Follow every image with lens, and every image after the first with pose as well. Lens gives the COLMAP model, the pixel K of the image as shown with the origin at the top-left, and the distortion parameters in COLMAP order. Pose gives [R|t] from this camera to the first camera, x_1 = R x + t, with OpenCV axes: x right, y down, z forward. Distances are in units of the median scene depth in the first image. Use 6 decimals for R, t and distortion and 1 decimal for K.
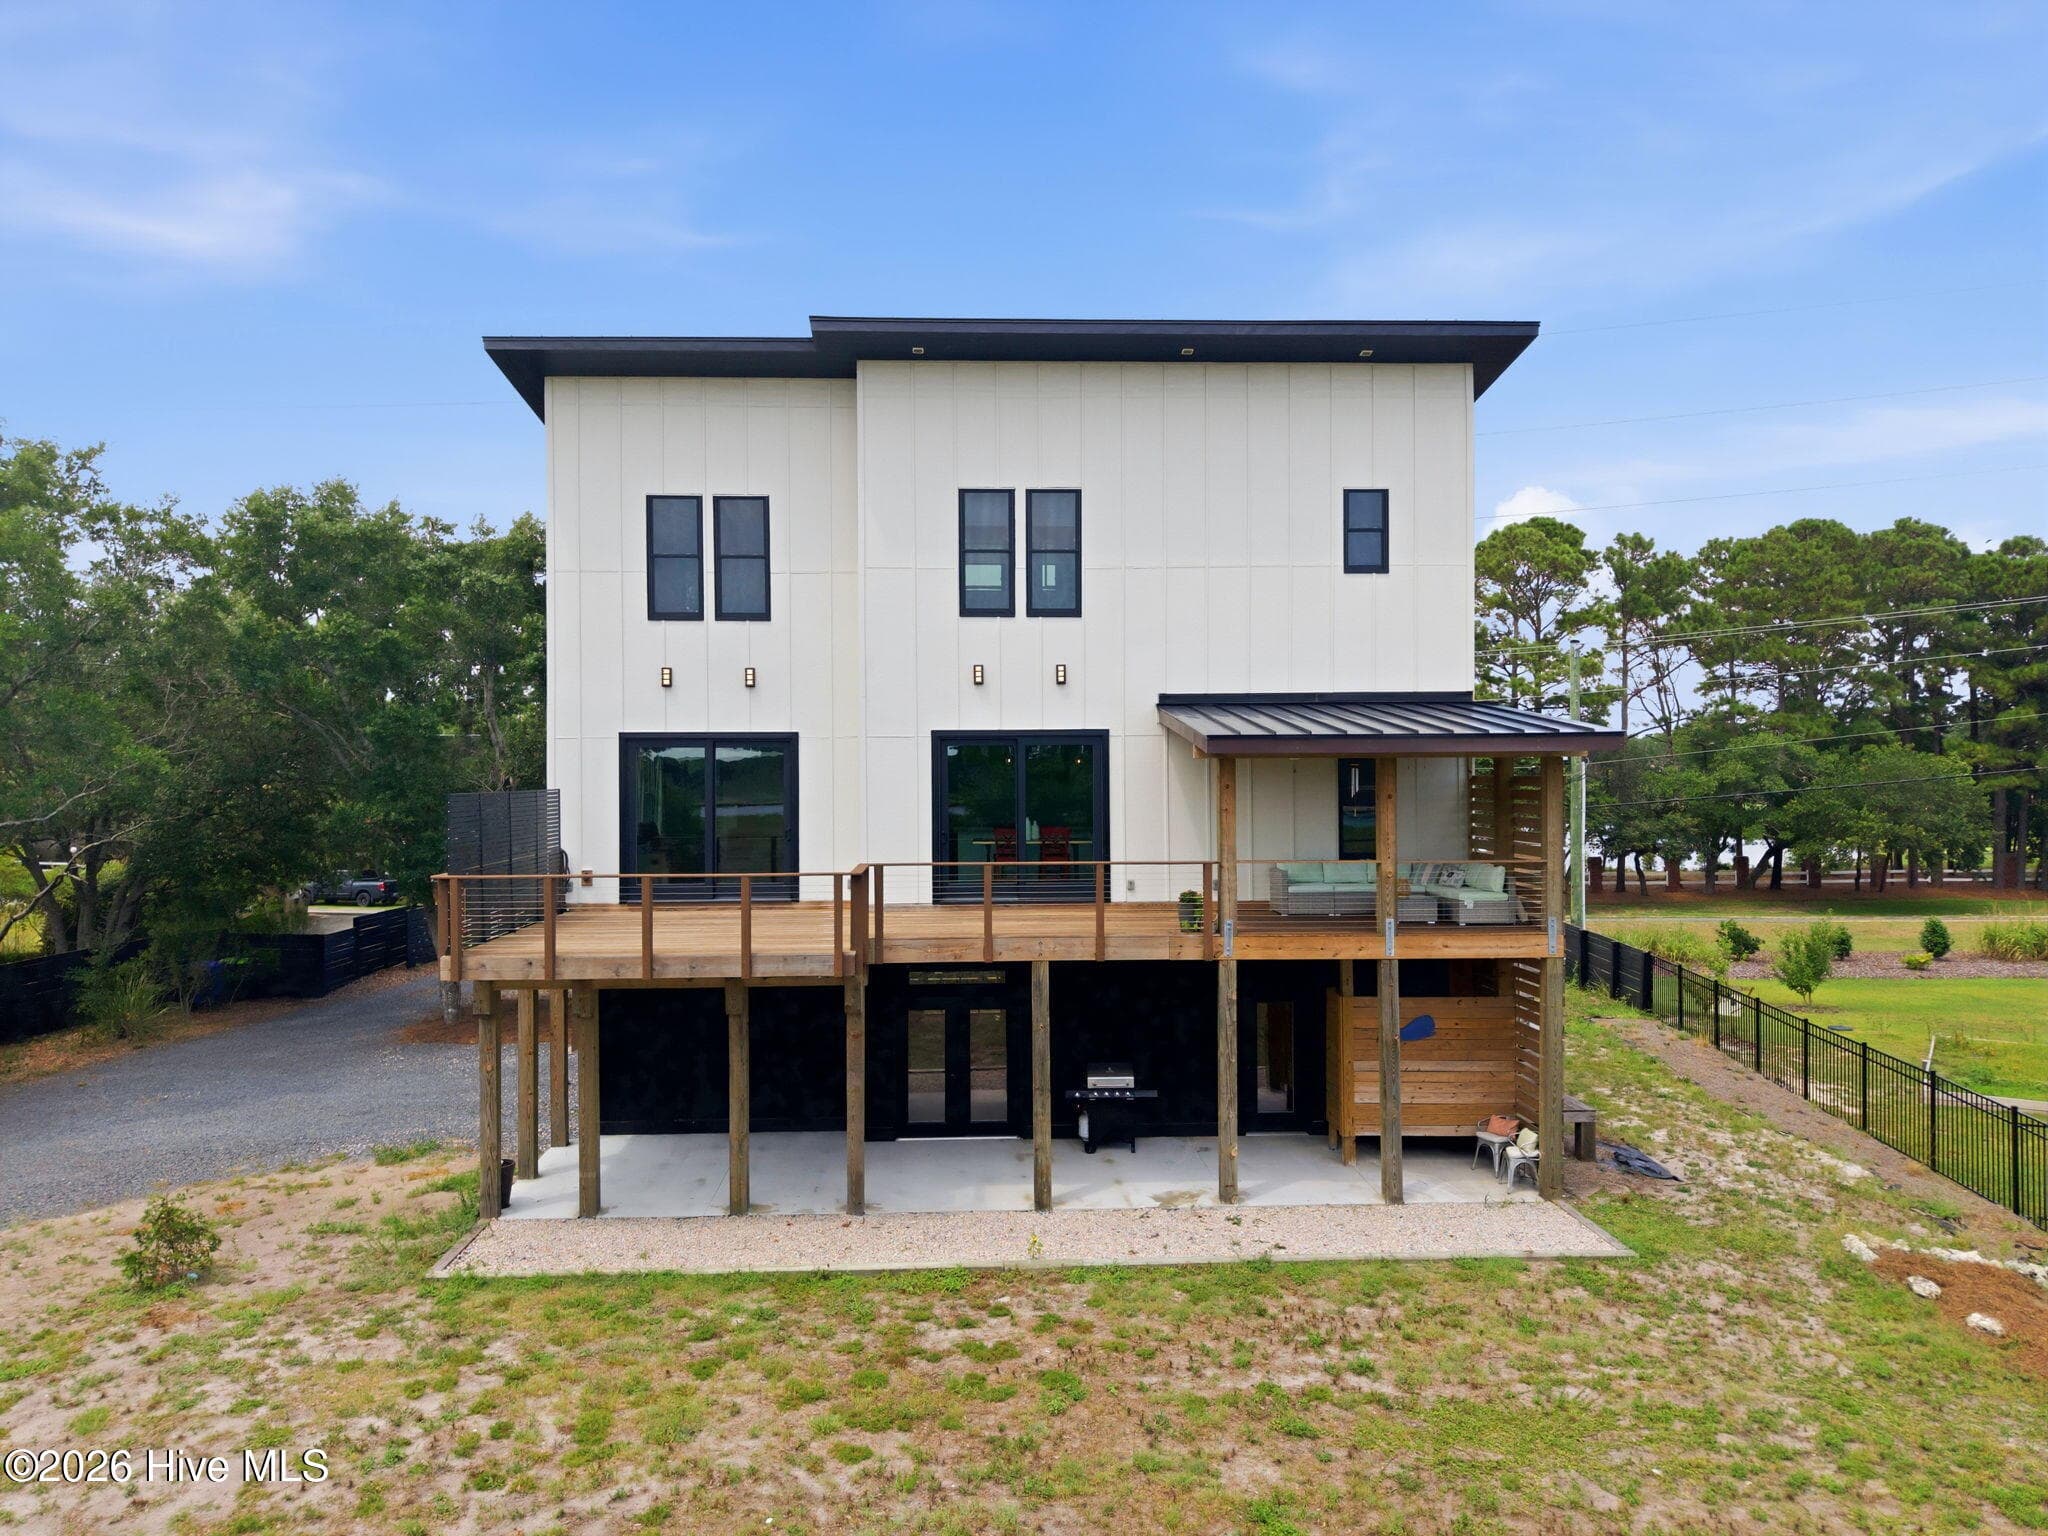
lens RADIAL K [[1377.5, 0, 1011.0], [0, 1377.5, 775.3], [0, 0, 1]] dist [0.003302, 0.000846]
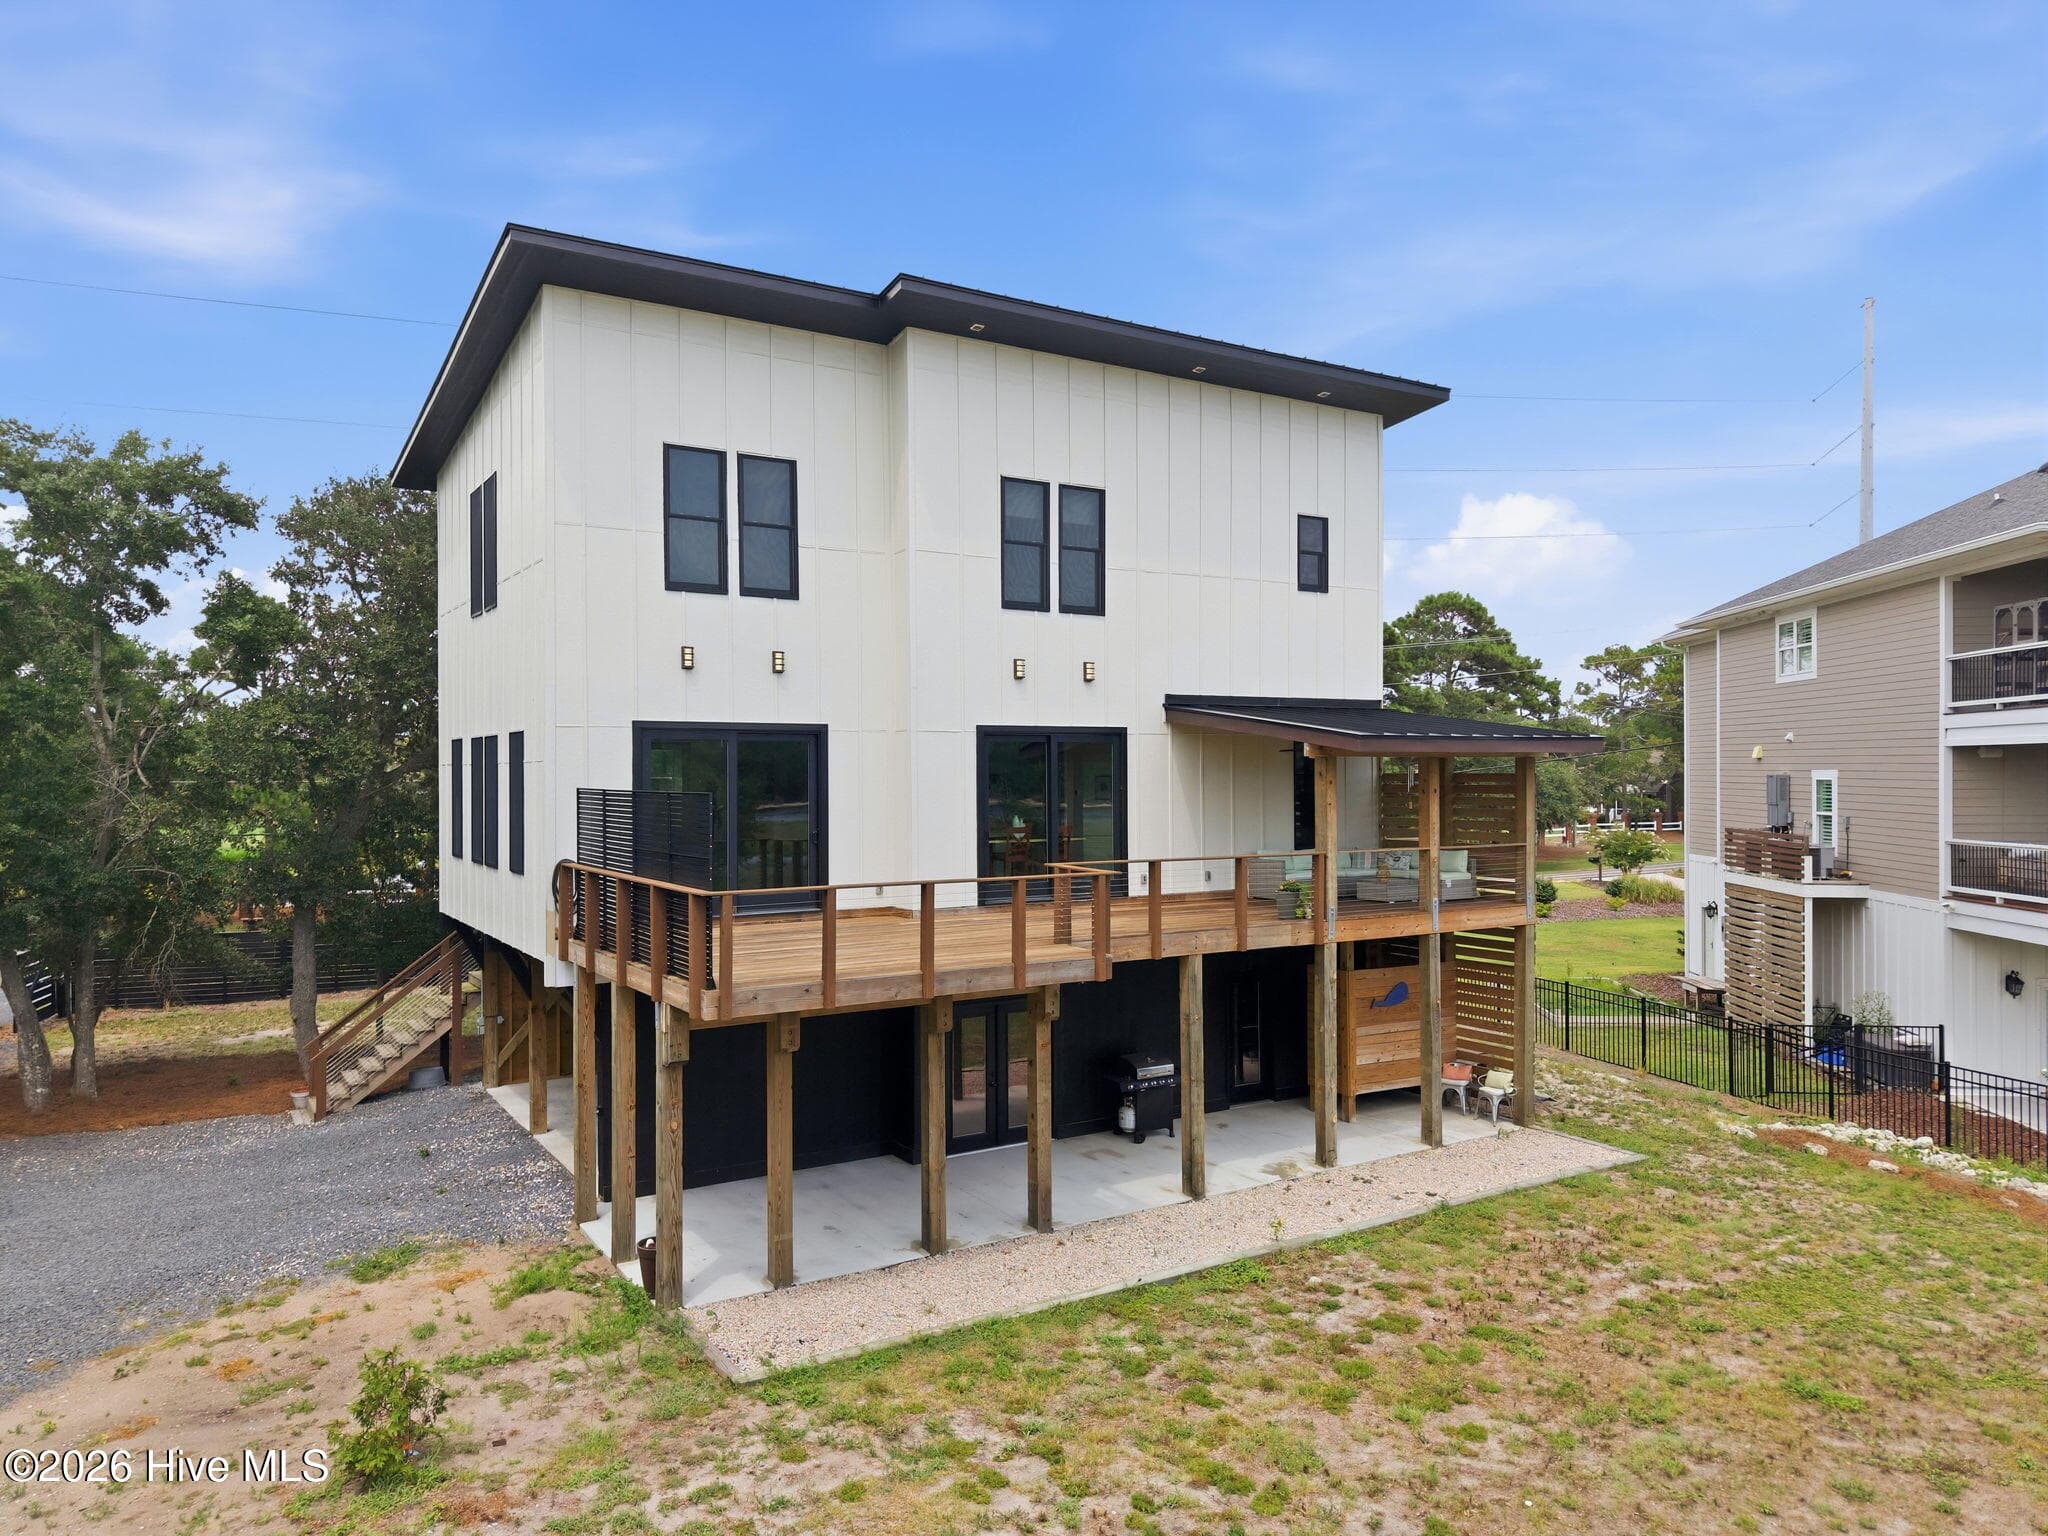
lens RADIAL K [[1377.5, 0, 1011.0], [0, 1377.5, 775.3], [0, 0, 1]] dist [0.003302, 0.000846]
pose [[0.869692, 0.000307, 0.493594, -0.596510], [-0.000634, 1.000000, 0.000496, 0.002101], [-0.493594, -0.000744, 0.869692, 0.180399]]
